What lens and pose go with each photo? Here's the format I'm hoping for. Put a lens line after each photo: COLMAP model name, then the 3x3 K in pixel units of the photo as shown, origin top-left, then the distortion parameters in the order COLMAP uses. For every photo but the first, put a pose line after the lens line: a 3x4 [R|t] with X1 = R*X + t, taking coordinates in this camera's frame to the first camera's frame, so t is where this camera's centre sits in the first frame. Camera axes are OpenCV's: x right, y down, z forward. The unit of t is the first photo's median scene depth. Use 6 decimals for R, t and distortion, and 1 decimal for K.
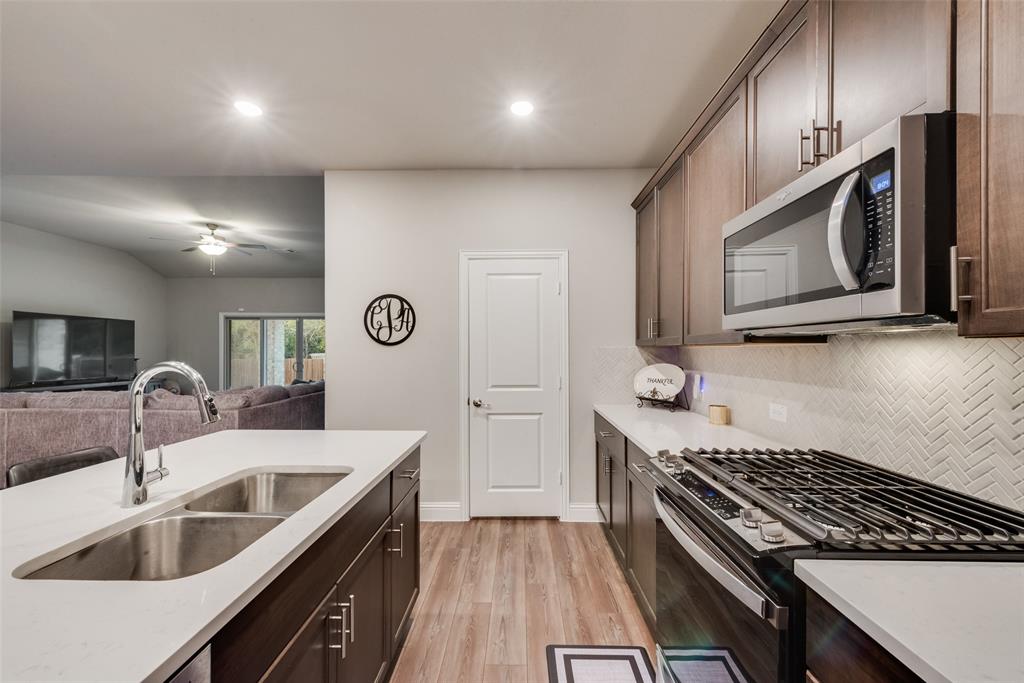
lens RADIAL K [[403.3, 0, 511.4], [0, 403.3, 348.7], [0, 0, 1]] dist [0.012876, -0.003755]
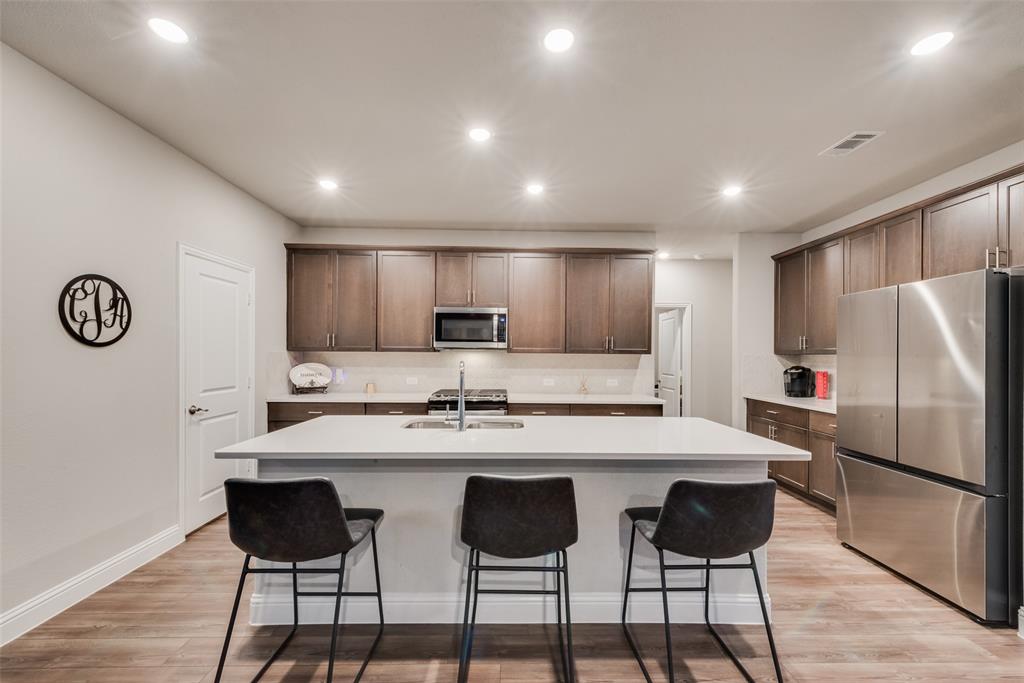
lens RADIAL K [[403.3, 0, 516.1], [0, 403.3, 354.5], [0, 0, 1]] dist [0.012876, -0.003755]
pose [[-0.034019, 0.000372, 0.999421, -1.046677], [-0.010312, 0.999947, -0.000724, -0.001232], [-0.999368, -0.010330, -0.034013, 0.284454]]
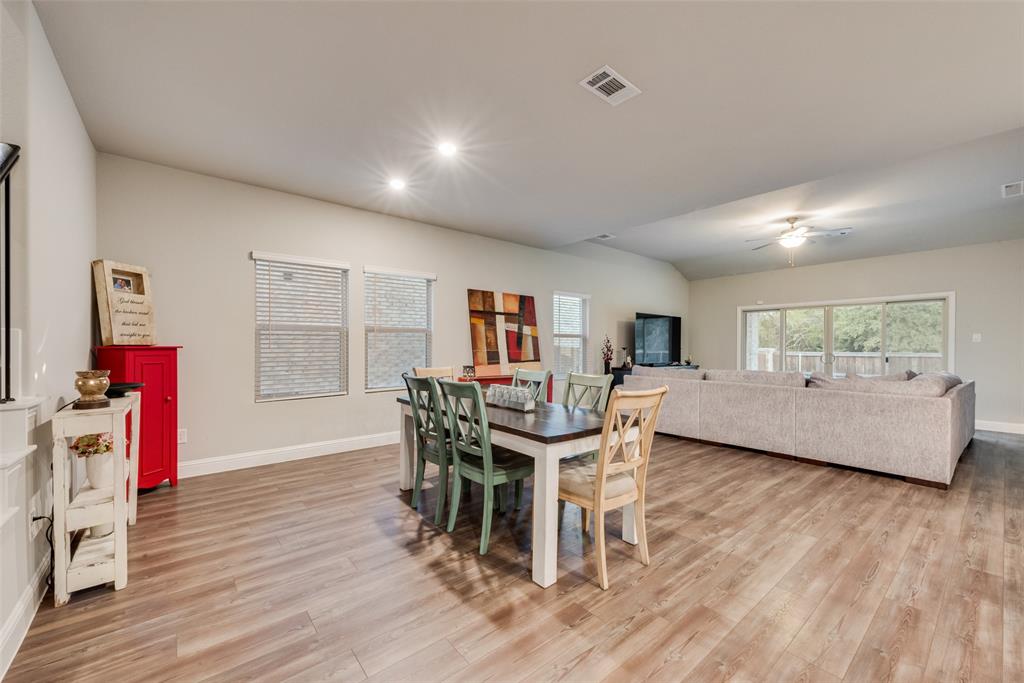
lens RADIAL K [[403.3, 0, 515.5], [0, 403.3, 346.3], [0, 0, 1]] dist [0.012876, -0.003755]
pose [[0.654287, 0.000299, -0.756246, -0.729551], [-0.000466, 1.000000, -0.000009, 0.042675], [0.756246, 0.000358, 0.654287, -0.392220]]
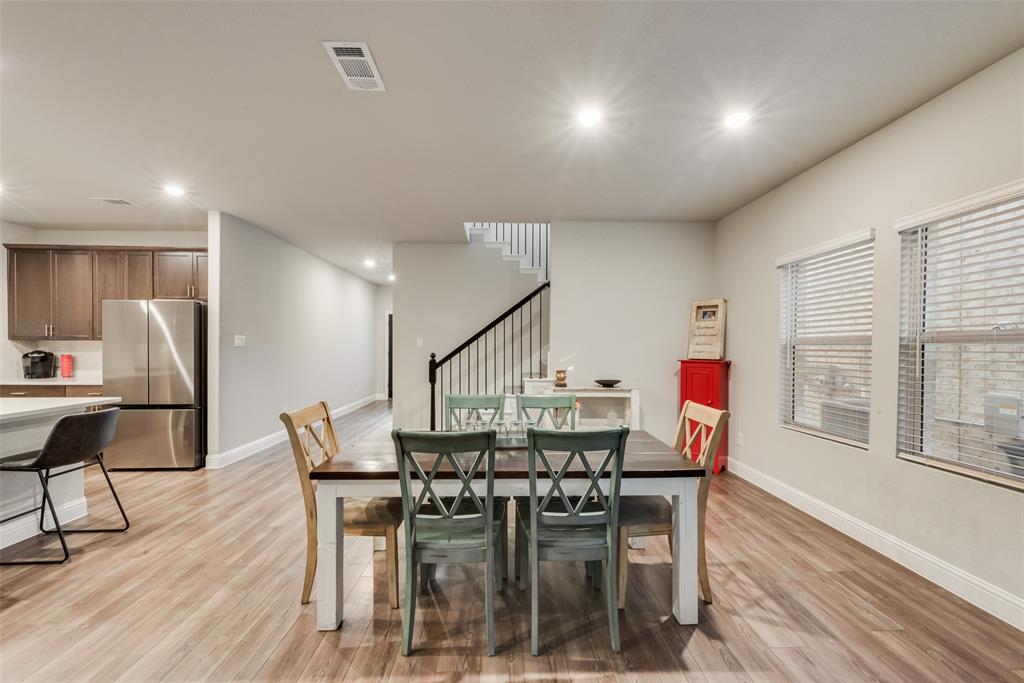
lens RADIAL K [[403.3, 0, 513.2], [0, 403.3, 347.2], [0, 0, 1]] dist [0.012876, -0.003755]
pose [[-0.998596, -0.006533, -0.052568, -1.408853], [-0.006647, 0.999976, 0.001995, -0.000411], [0.052554, 0.002342, -0.998615, 0.909369]]
